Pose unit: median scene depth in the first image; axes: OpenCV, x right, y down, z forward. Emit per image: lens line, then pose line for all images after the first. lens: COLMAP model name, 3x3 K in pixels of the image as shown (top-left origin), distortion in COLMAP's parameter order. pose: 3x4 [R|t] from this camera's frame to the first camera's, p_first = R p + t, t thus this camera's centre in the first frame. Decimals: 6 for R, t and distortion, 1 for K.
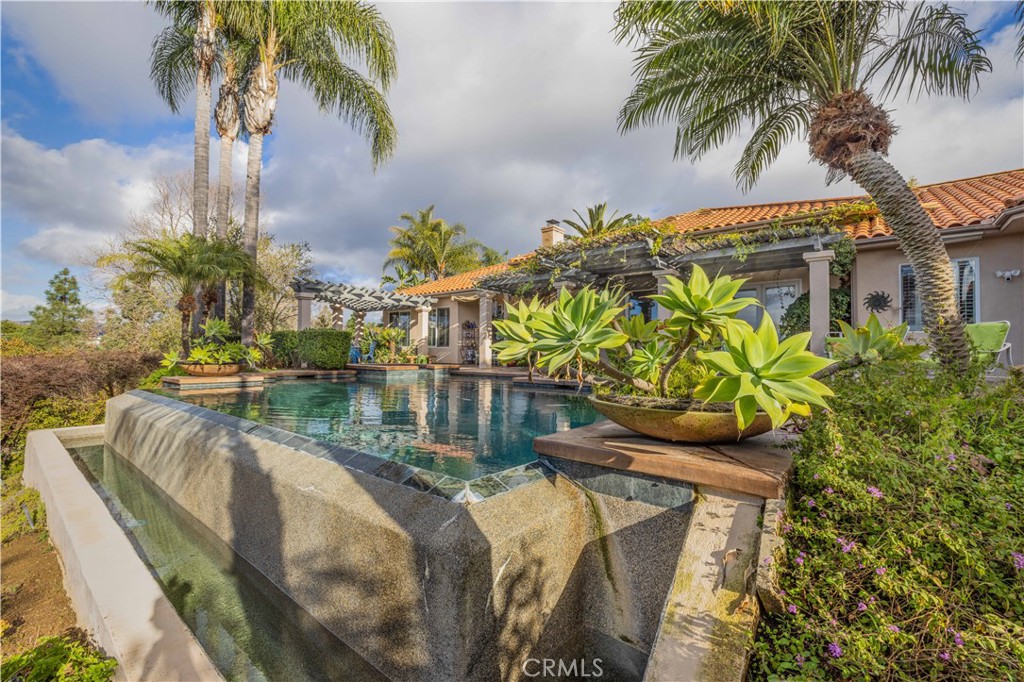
lens RADIAL K [[441.1, 0, 504.8], [0, 441.1, 341.9], [0, 0, 1]] dist [-0.001287, -0.000139]
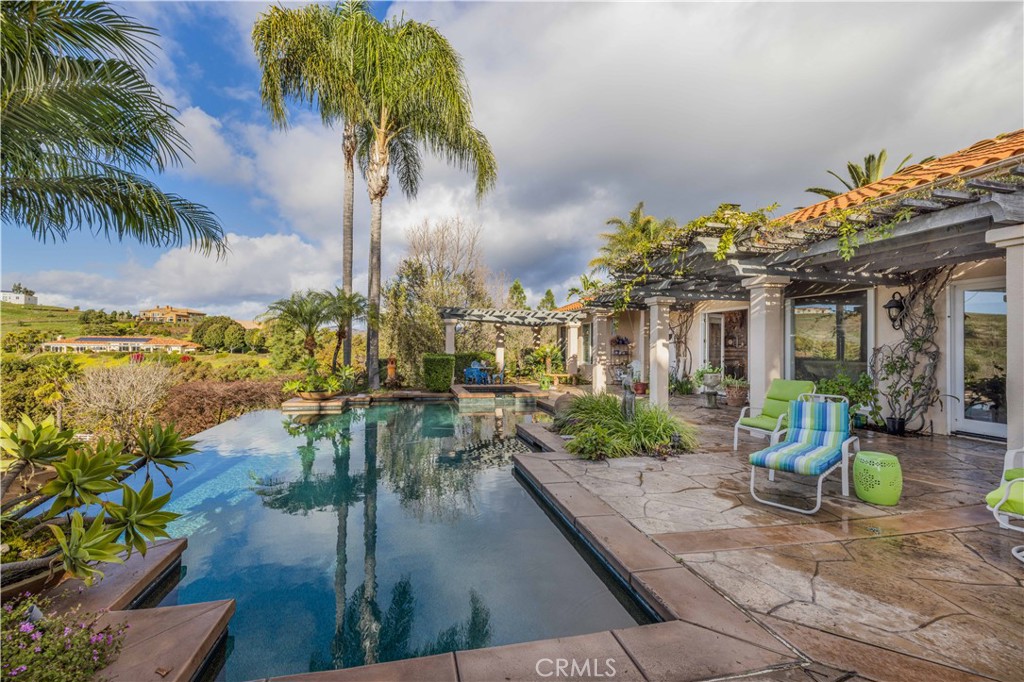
lens RADIAL K [[441.1, 0, 504.8], [0, 441.1, 341.9], [0, 0, 1]] dist [-0.001287, -0.000139]
pose [[0.792289, -0.006561, -0.610111, 0.285834], [0.013382, 0.999889, 0.006625, -0.045757], [0.610000, -0.013413, 0.792288, 0.143427]]
